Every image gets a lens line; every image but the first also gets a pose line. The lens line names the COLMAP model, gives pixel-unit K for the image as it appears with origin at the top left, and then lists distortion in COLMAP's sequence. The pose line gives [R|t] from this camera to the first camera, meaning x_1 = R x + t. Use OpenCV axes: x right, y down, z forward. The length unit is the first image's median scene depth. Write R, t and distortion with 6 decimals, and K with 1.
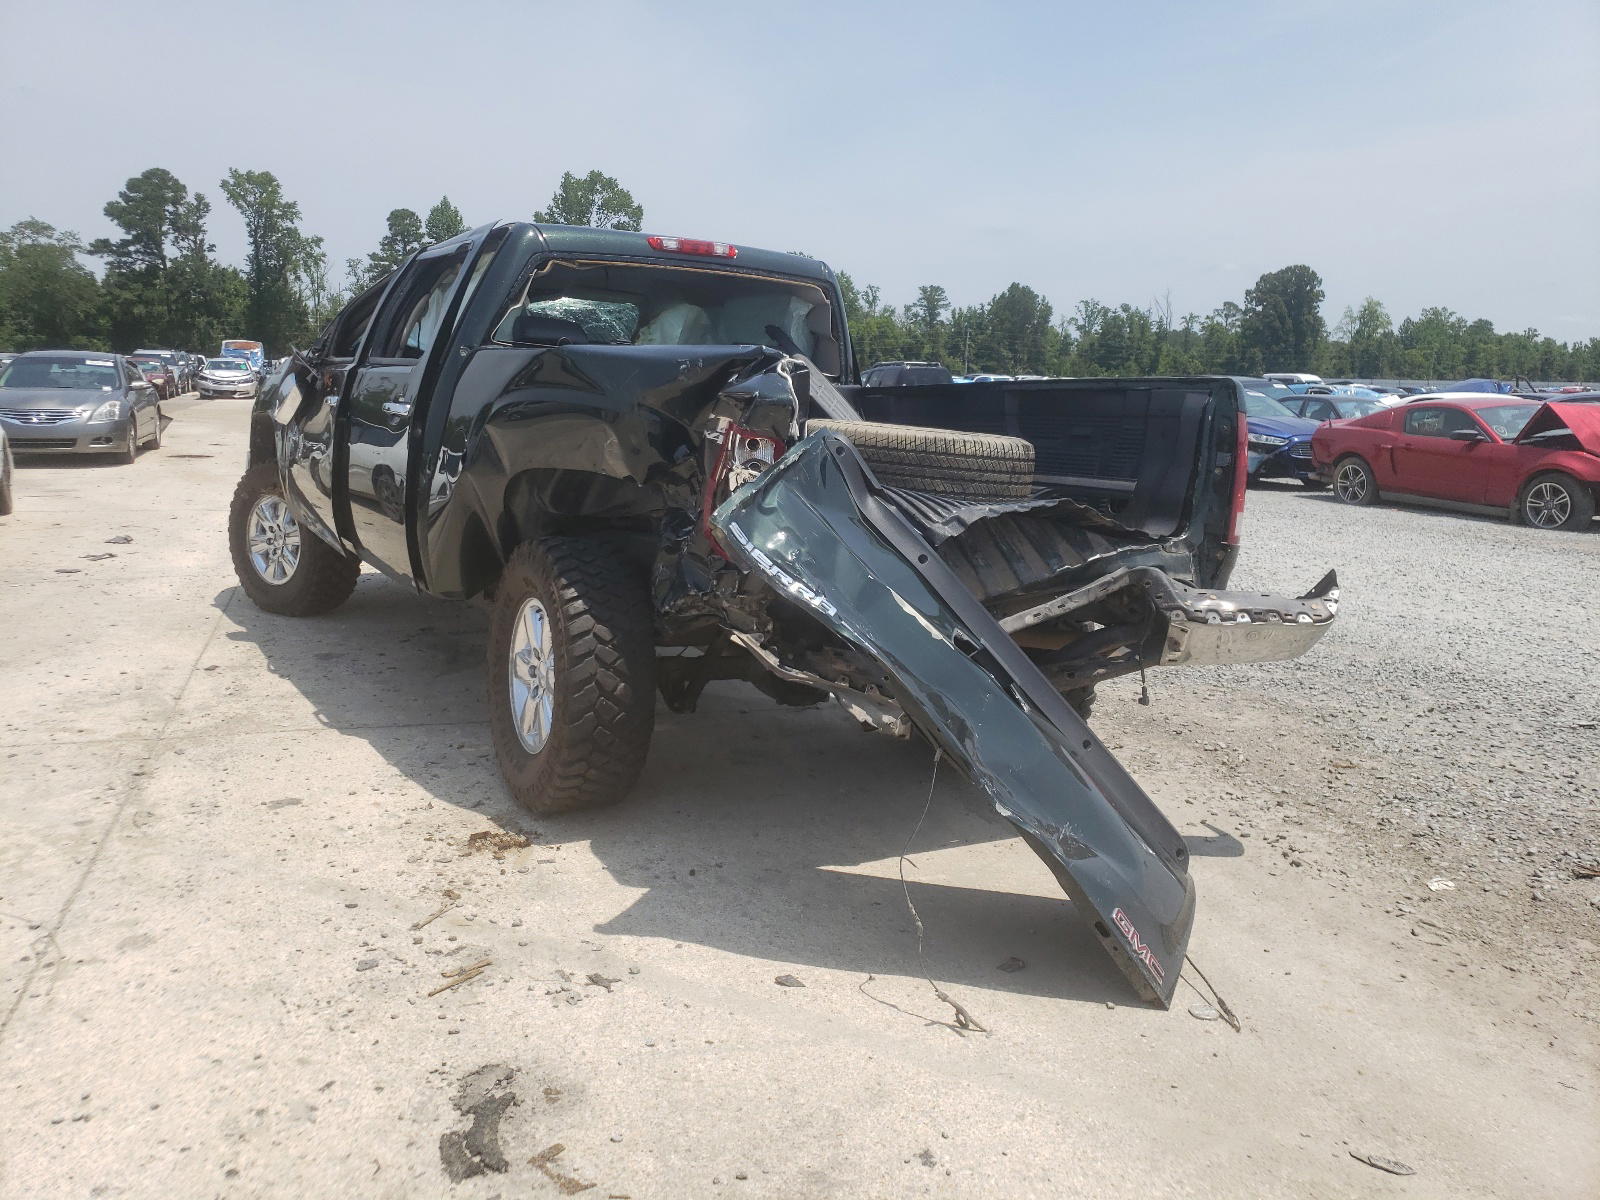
lens RADIAL K [[1312.0, 0, 798.2], [0, 1312.0, 574.3], [0, 0, 1]] dist [-0.000565, 0.001699]
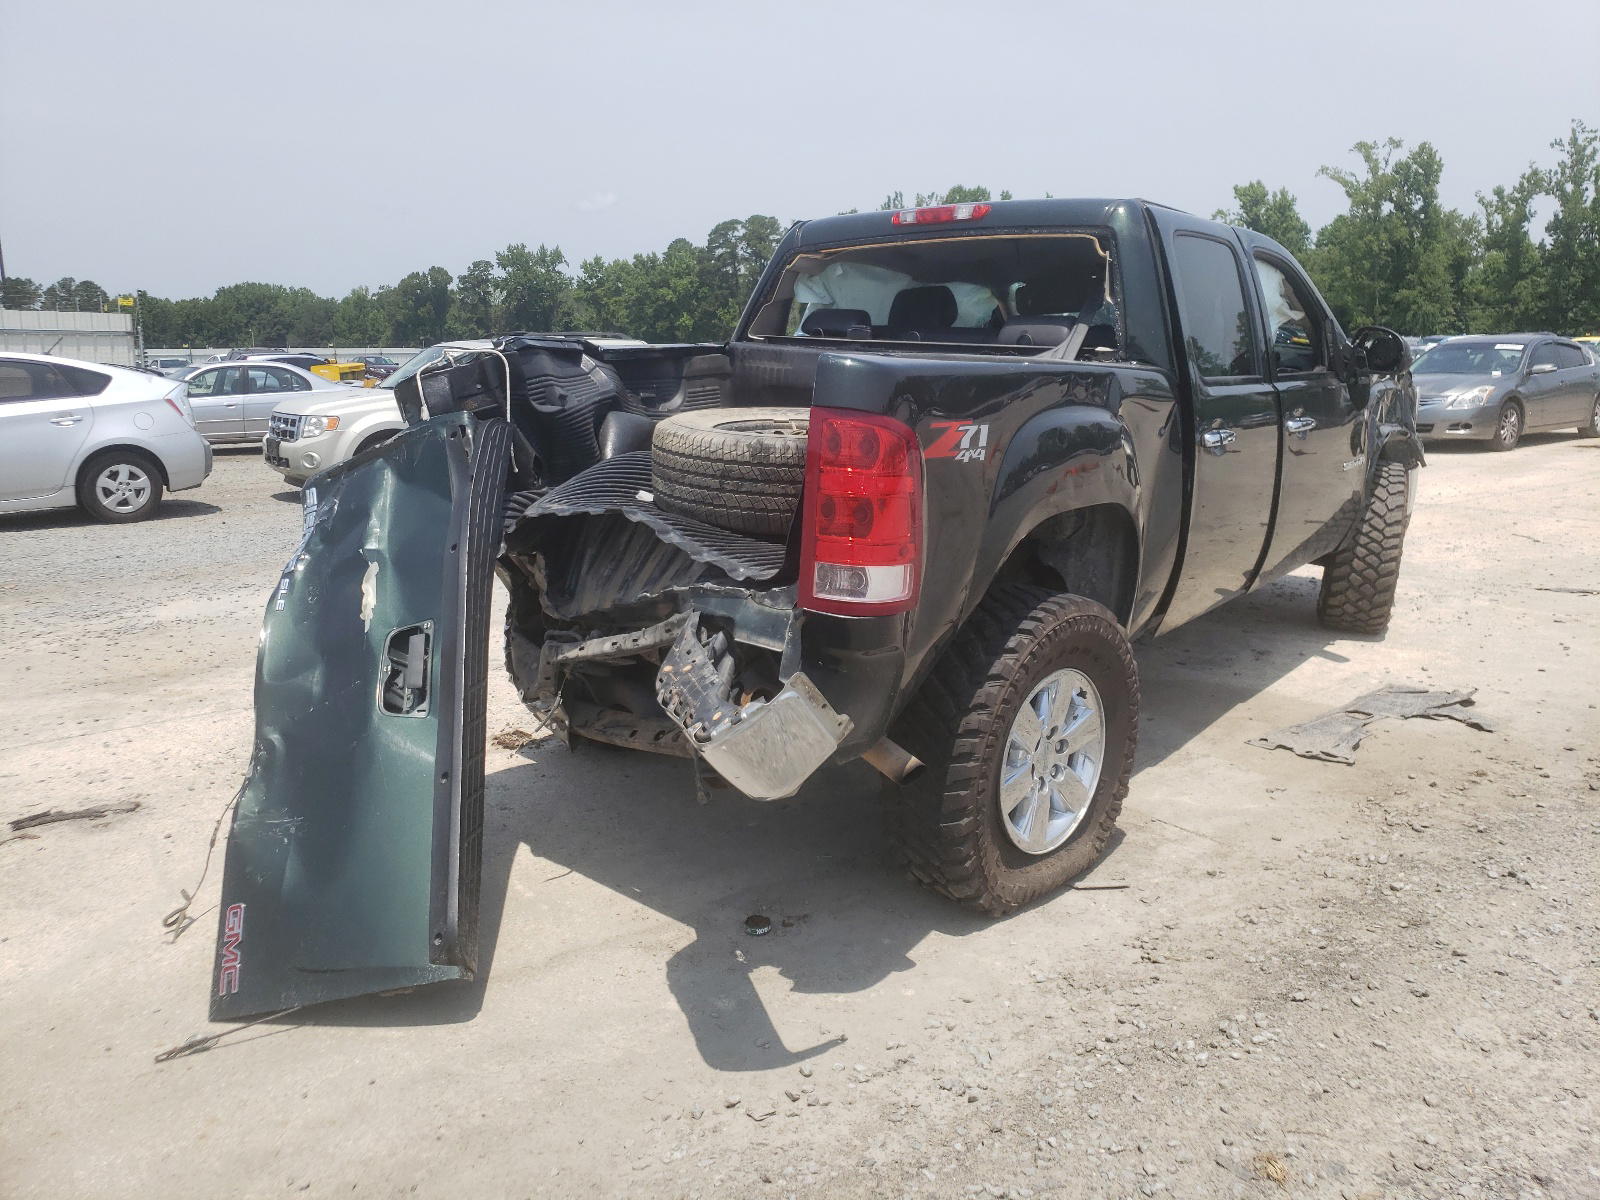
lens RADIAL K [[1312.0, 0, 798.2], [0, 1312.0, 574.3], [0, 0, 1]] dist [-0.000565, 0.001699]
pose [[0.262469, 0.128213, -0.956385, 0.942377], [-0.117011, 0.988048, 0.100345, -0.104175], [0.957820, 0.085570, 0.274334, 0.829395]]
